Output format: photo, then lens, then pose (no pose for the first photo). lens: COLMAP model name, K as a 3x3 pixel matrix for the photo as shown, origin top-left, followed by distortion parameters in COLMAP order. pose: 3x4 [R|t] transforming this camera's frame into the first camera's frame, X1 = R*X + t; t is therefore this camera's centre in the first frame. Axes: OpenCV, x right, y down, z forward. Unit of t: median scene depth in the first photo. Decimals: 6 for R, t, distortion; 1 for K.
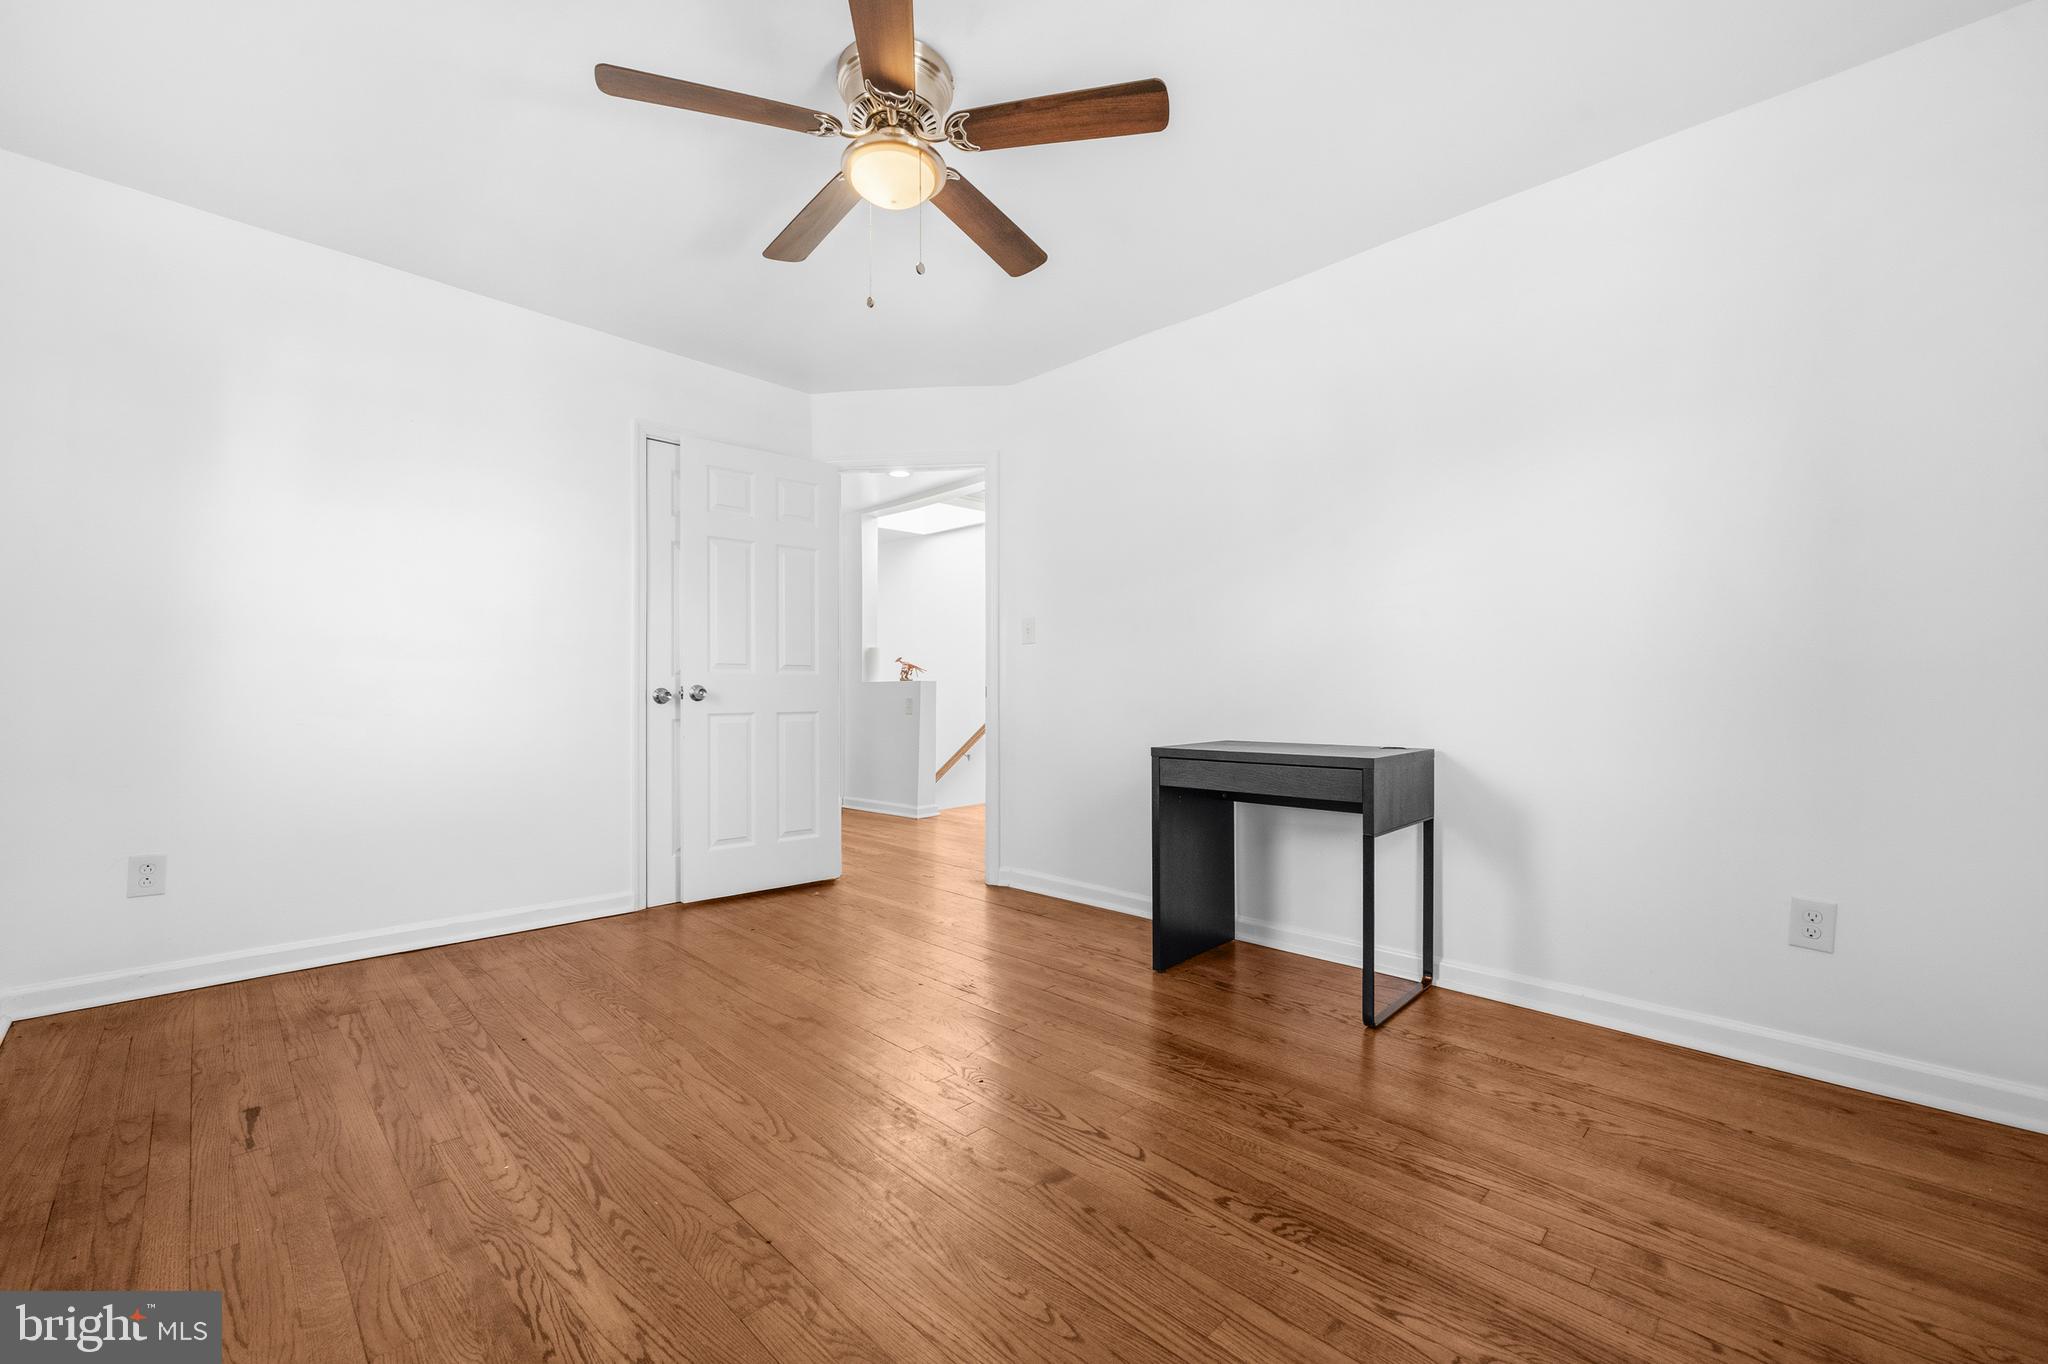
lens RADIAL K [[886.2, 0, 1019.5], [0, 886.2, 695.3], [0, 0, 1]] dist [0.000720, 0.000191]
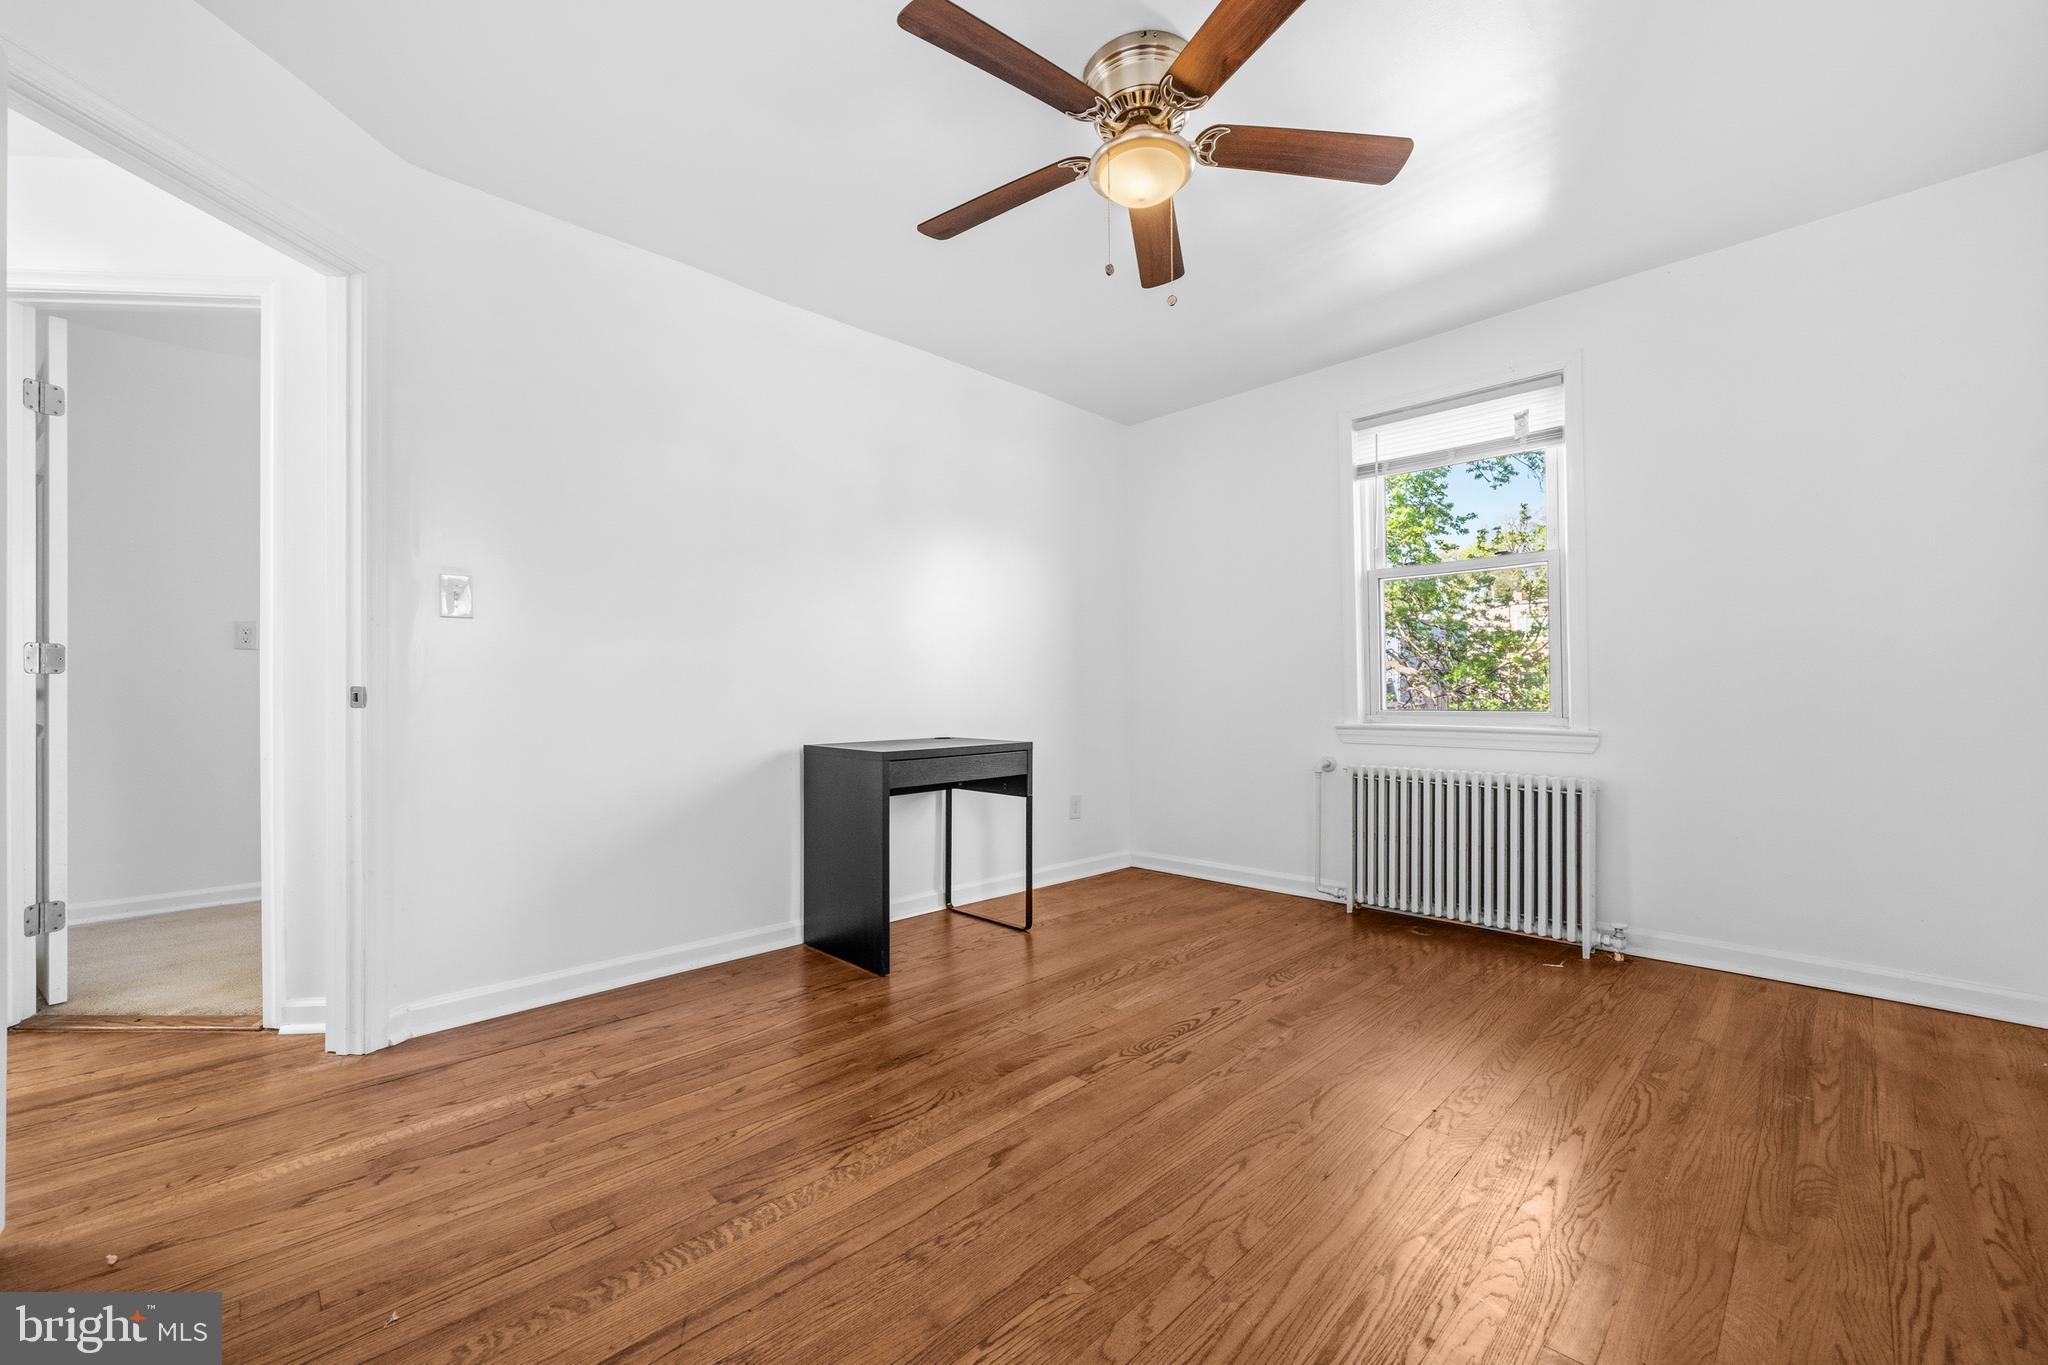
lens RADIAL K [[886.2, 0, 1019.5], [0, 886.2, 695.8], [0, 0, 1]] dist [0.000720, 0.000191]
pose [[-0.069451, 0.001772, 0.997584, -1.071548], [0.002855, 0.999995, -0.001577, 0.003669], [-0.997581, 0.002739, -0.069456, 1.177831]]
